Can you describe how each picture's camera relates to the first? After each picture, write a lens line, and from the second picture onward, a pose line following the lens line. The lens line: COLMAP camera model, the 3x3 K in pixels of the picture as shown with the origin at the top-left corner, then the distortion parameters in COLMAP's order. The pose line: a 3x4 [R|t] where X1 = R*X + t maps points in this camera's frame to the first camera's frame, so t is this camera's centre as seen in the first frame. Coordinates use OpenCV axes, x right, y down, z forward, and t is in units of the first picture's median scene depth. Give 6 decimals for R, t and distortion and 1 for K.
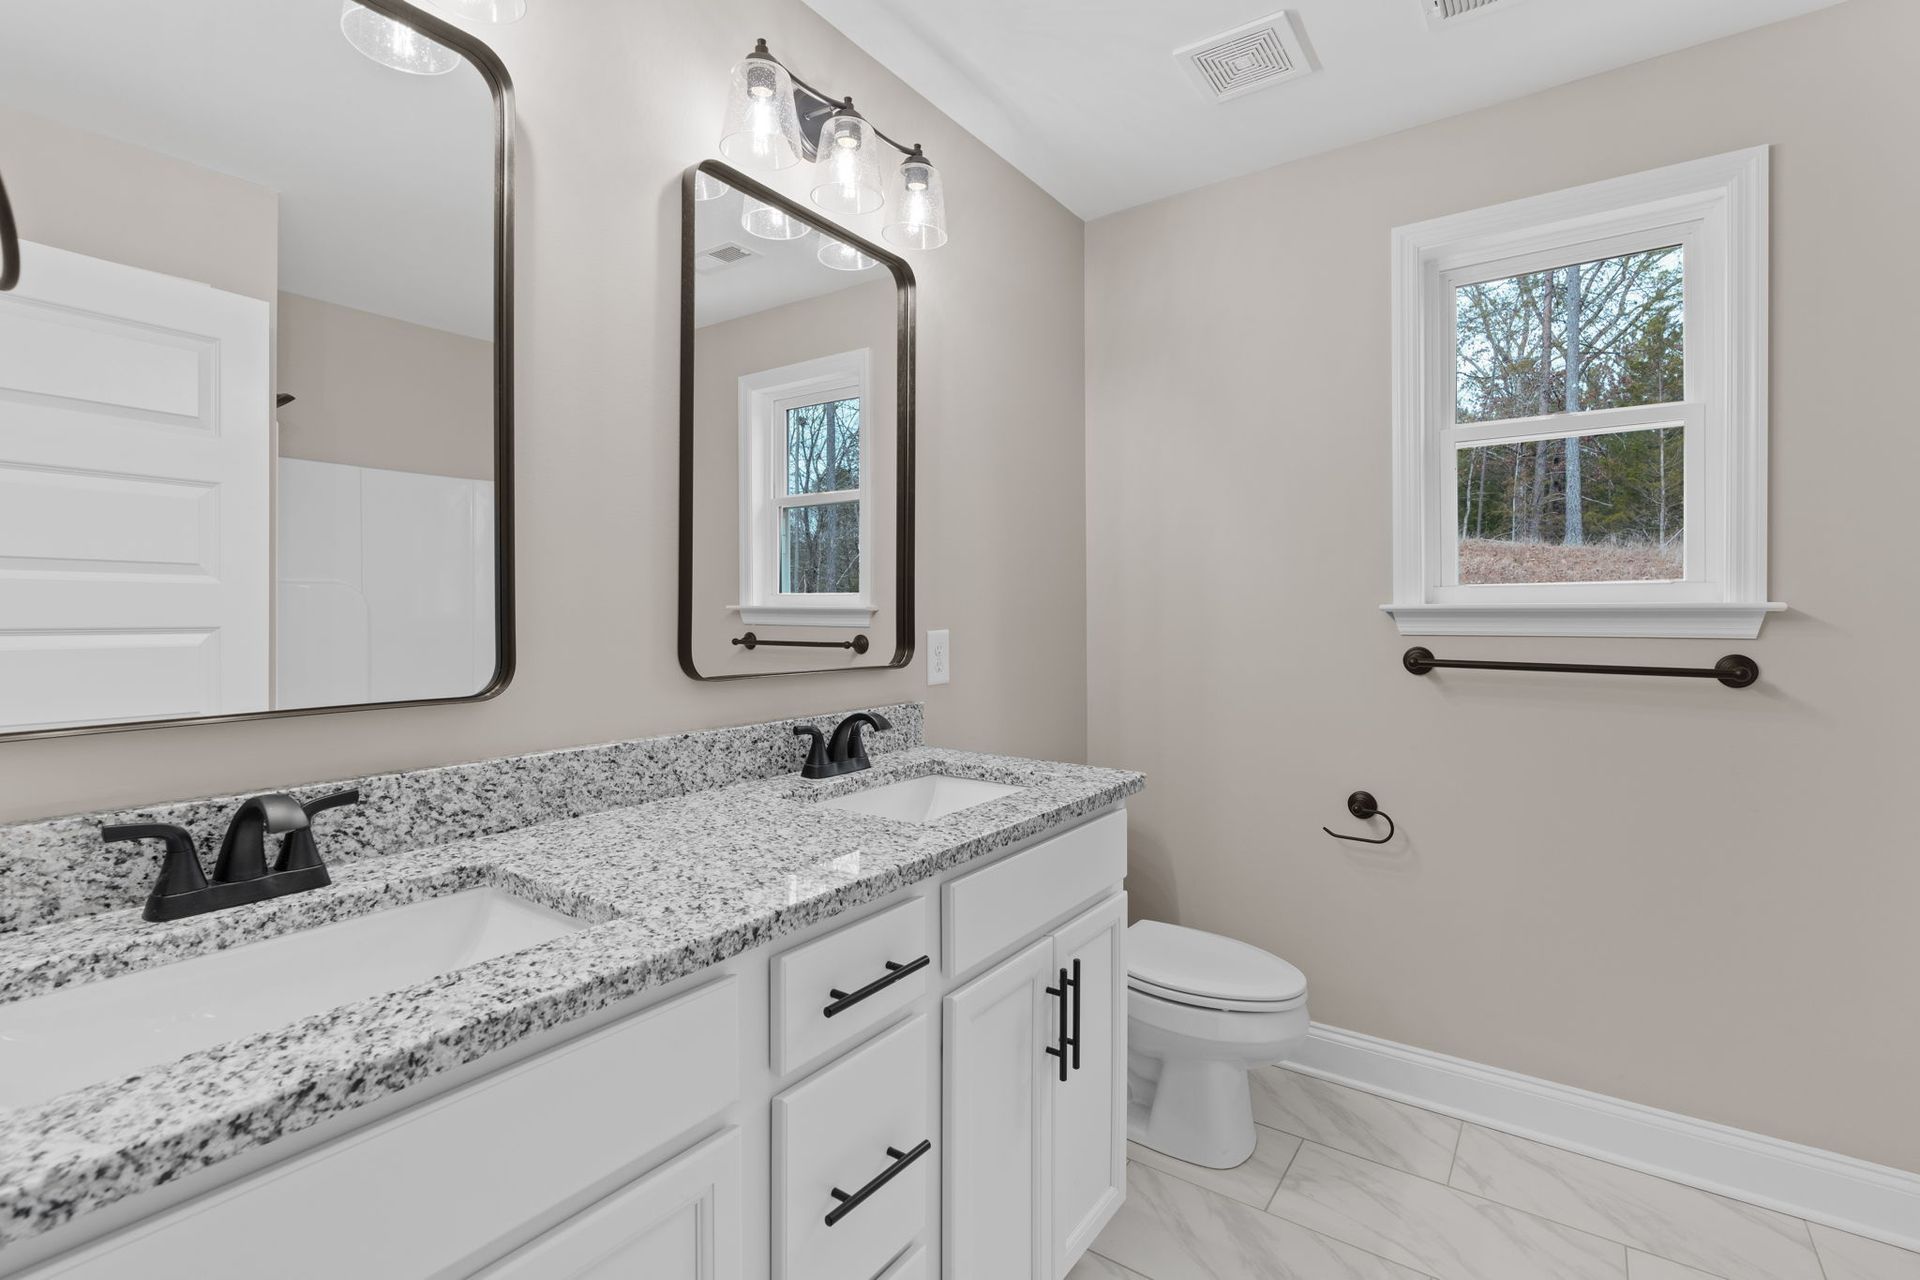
lens RADIAL K [[869.3, 0, 965.6], [0, 869.3, 631.8], [0, 0, 1]] dist [-0.002268, 0.000111]
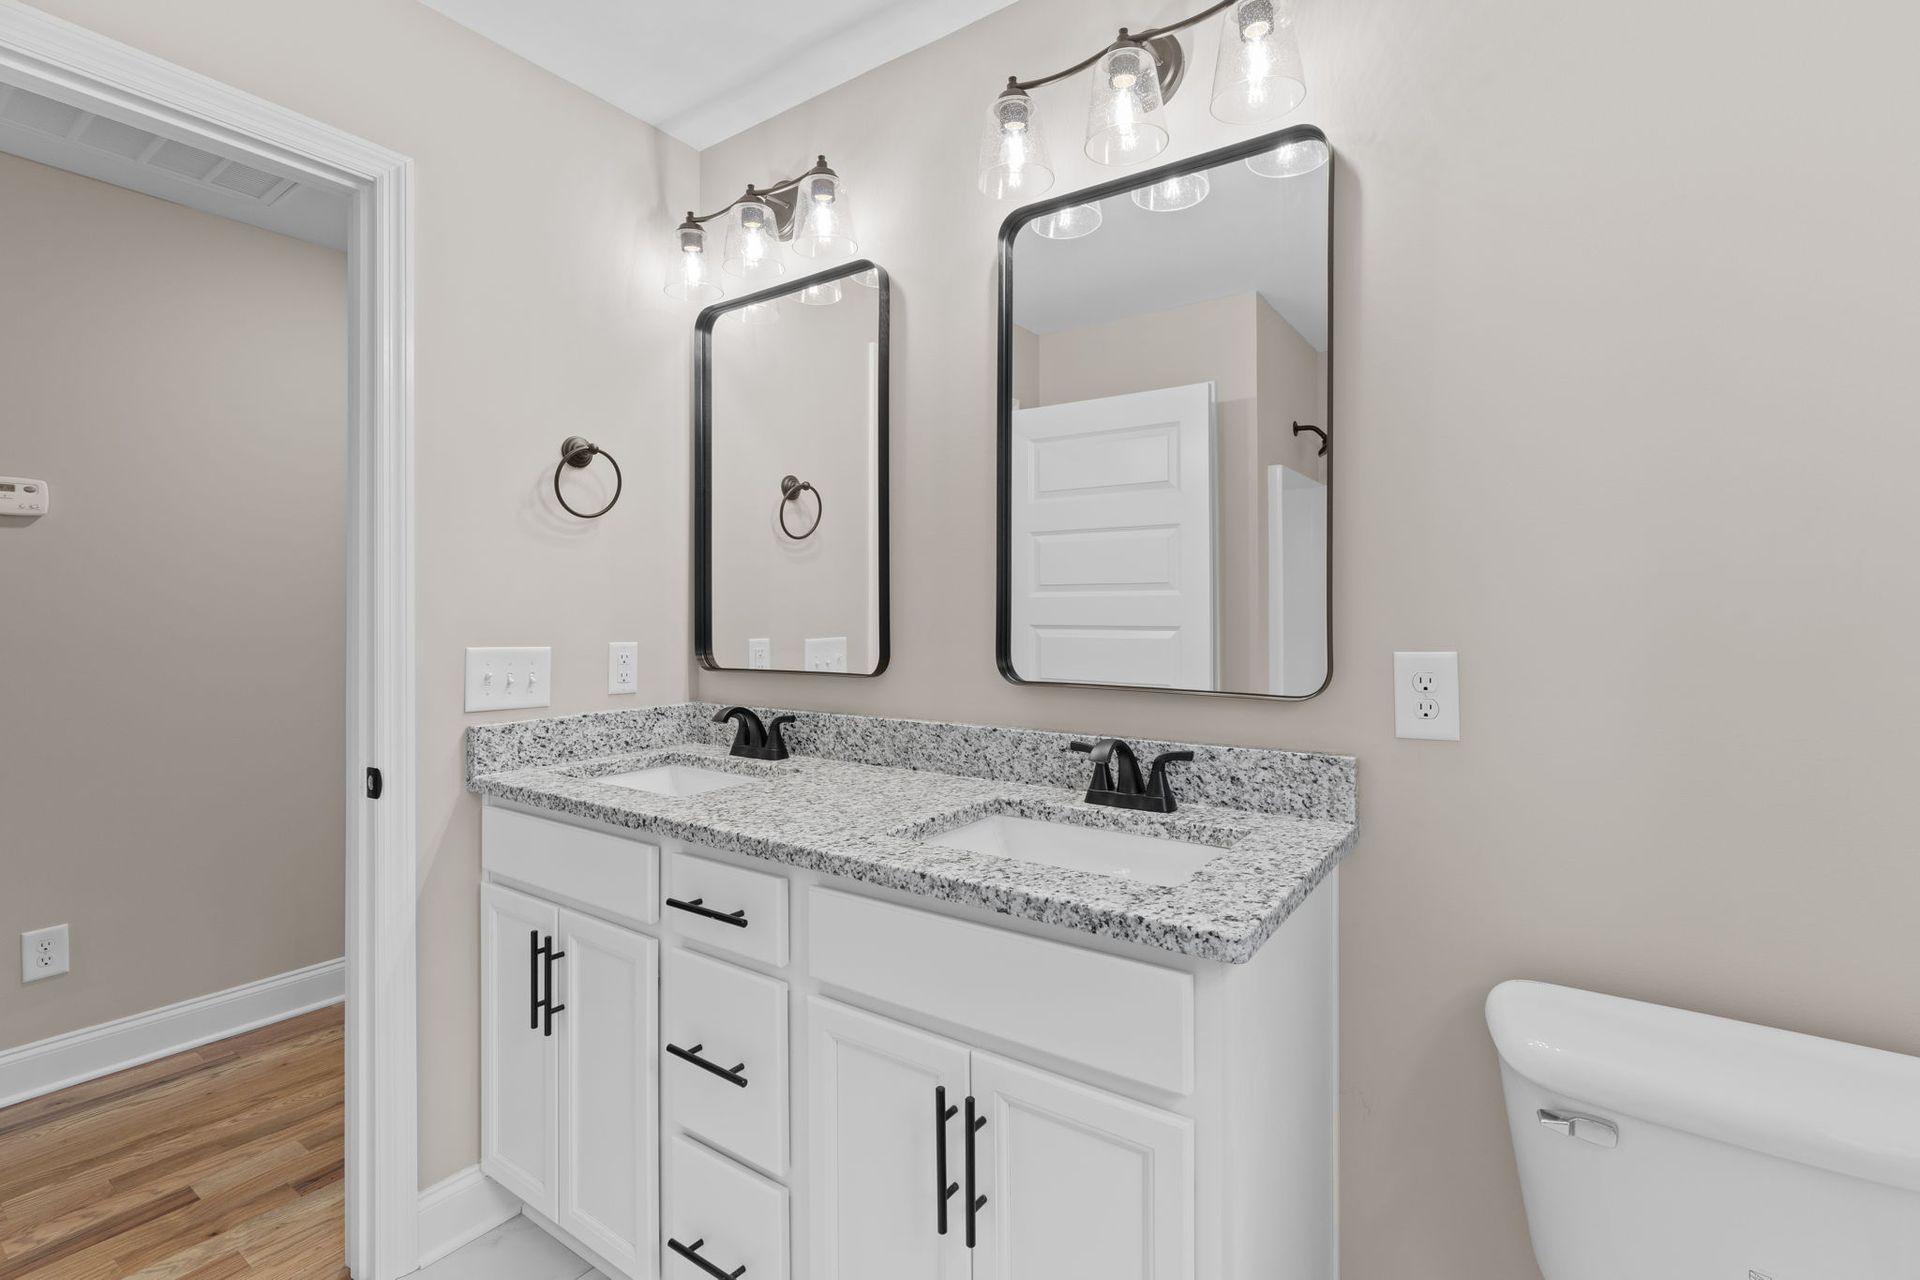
lens RADIAL K [[880.7, 0, 957.5], [0, 880.7, 616.9], [0, 0, 1]] dist [-0.001995, 0.000142]
pose [[0.003461, 0.006046, -0.999976, 0.935223], [-0.017235, 0.999834, 0.005985, -0.038523], [0.999845, 0.017214, 0.003565, 1.047915]]
